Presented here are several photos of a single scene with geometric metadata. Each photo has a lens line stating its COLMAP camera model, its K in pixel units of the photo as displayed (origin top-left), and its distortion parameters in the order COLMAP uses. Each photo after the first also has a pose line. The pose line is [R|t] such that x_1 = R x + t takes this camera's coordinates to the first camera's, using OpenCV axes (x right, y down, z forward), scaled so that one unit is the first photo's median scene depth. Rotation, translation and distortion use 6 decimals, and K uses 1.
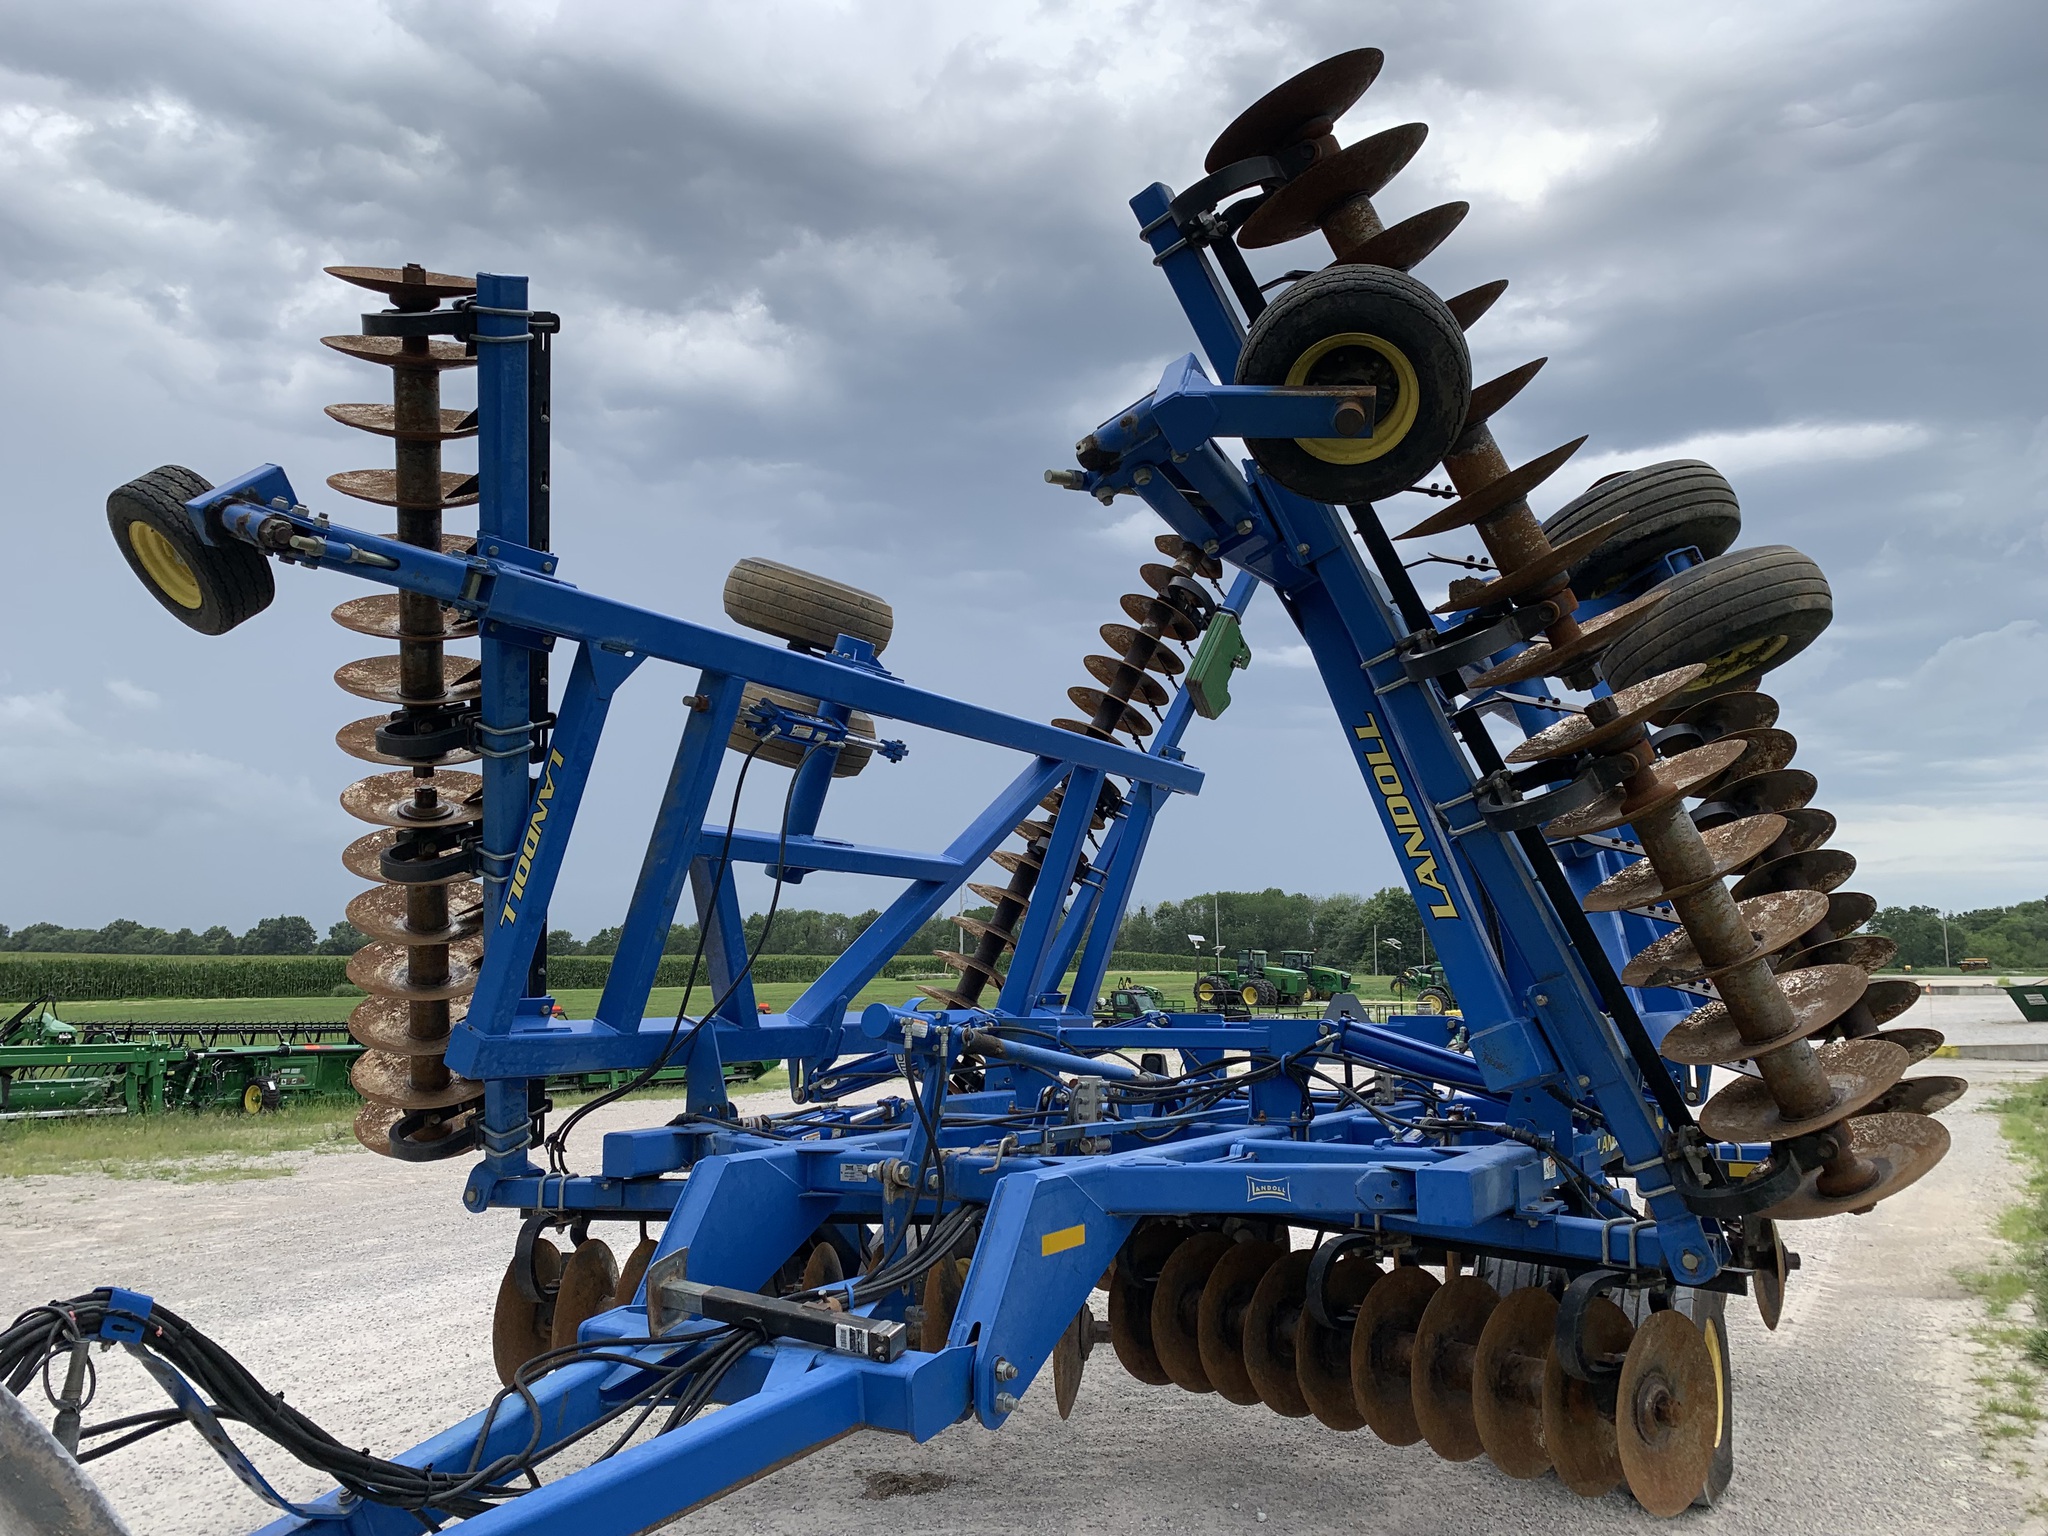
lens RADIAL K [[1564.2, 0, 1026.7], [0, 1564.2, 783.2], [0, 0, 1]] dist [0.084954, -0.191841]
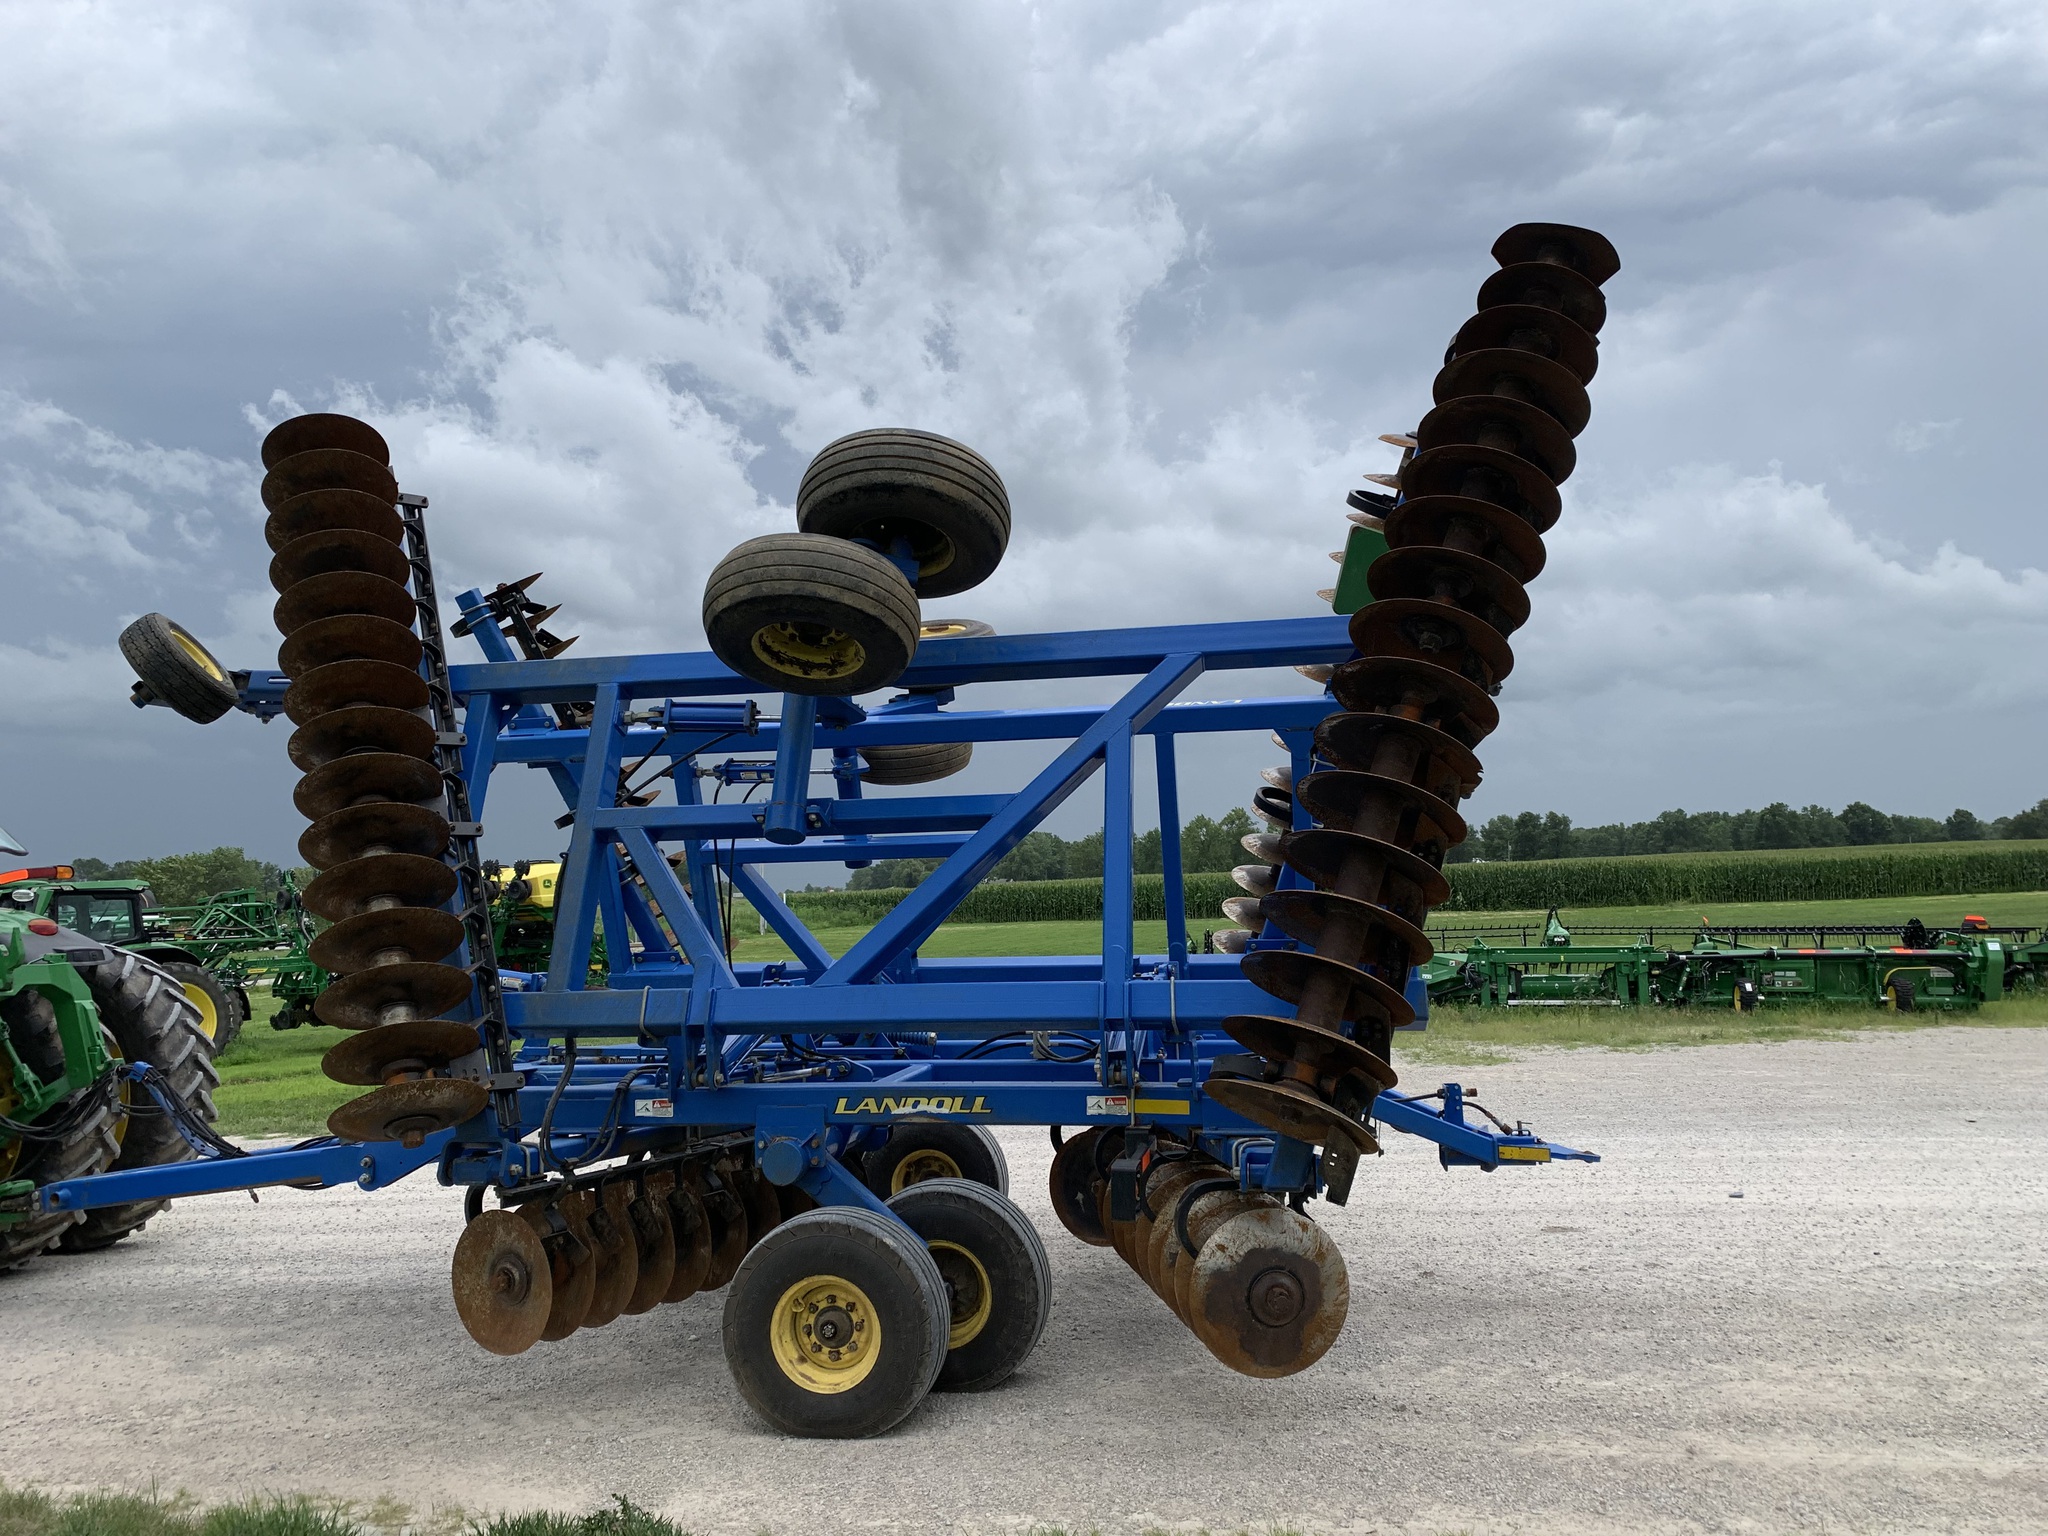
lens RADIAL K [[1551.6, 0, 1021.1], [0, 1551.6, 760.4], [0, 0, 1]] dist [0.058179, -0.085384]
pose [[0.347574, -0.091312, -0.933196, 1.330927], [0.145764, 0.988409, -0.042424, 0.053503], [0.926253, -0.121281, 0.356856, 0.712488]]
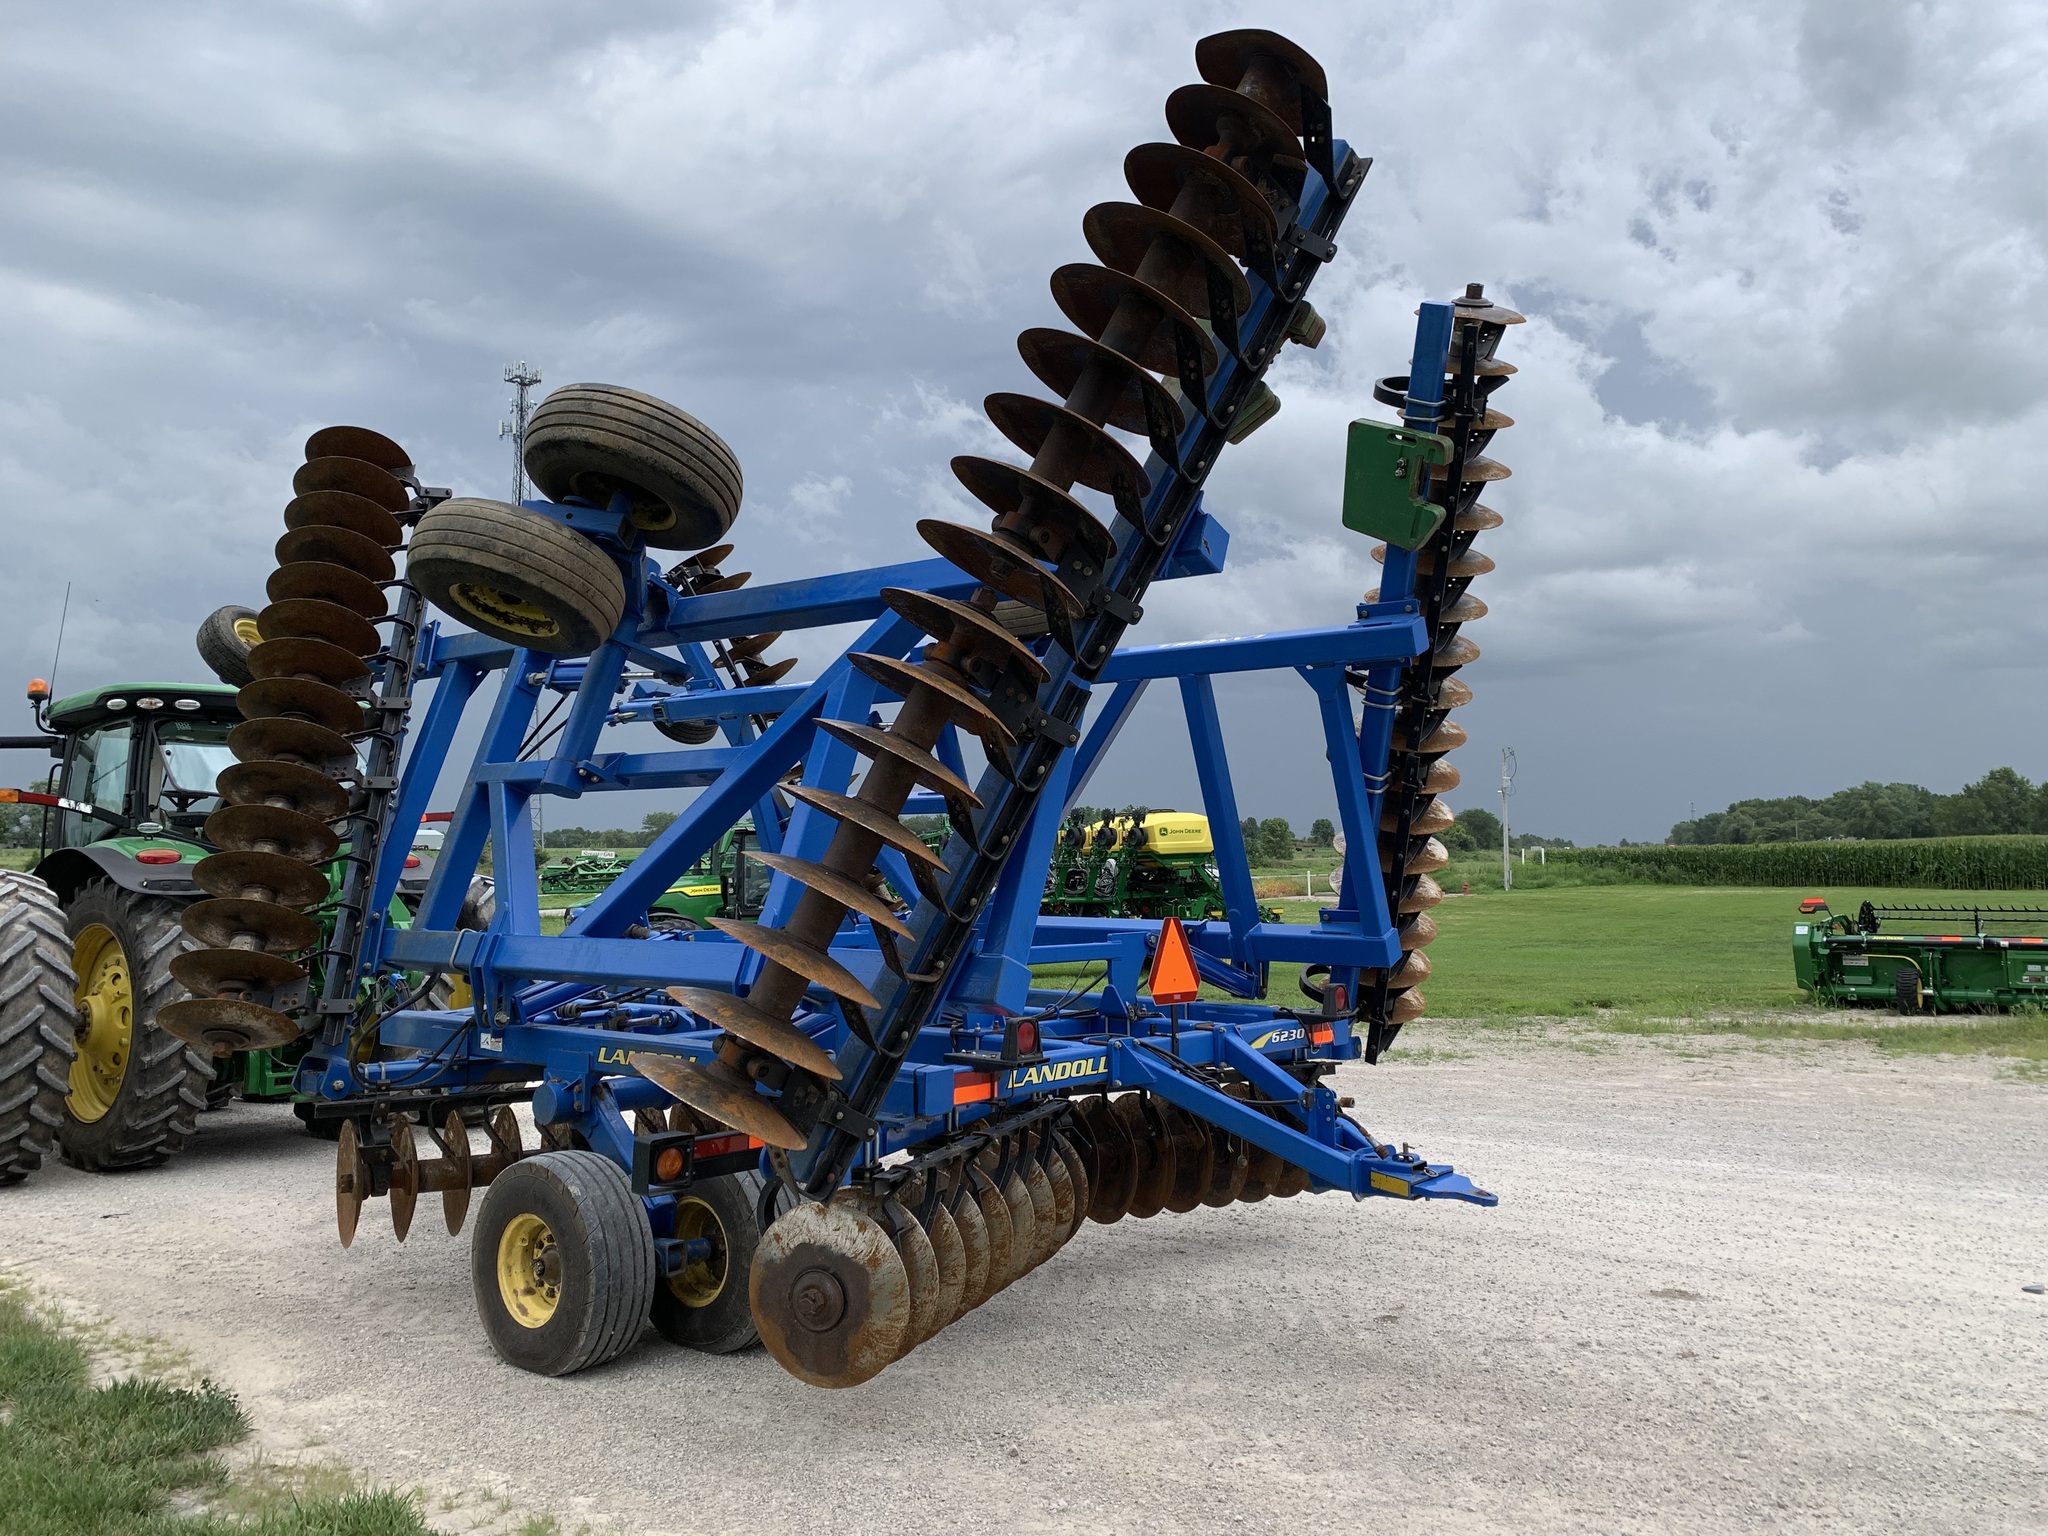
lens RADIAL K [[1567.0, 0, 1022.0], [0, 1567.0, 740.2], [0, 0, 1]] dist [0.026217, -0.027075]
pose [[-0.140914, -0.075492, -0.987139, 1.330392], [0.130234, 0.987010, -0.094073, 0.143273], [0.981418, -0.141816, -0.129252, 1.368122]]
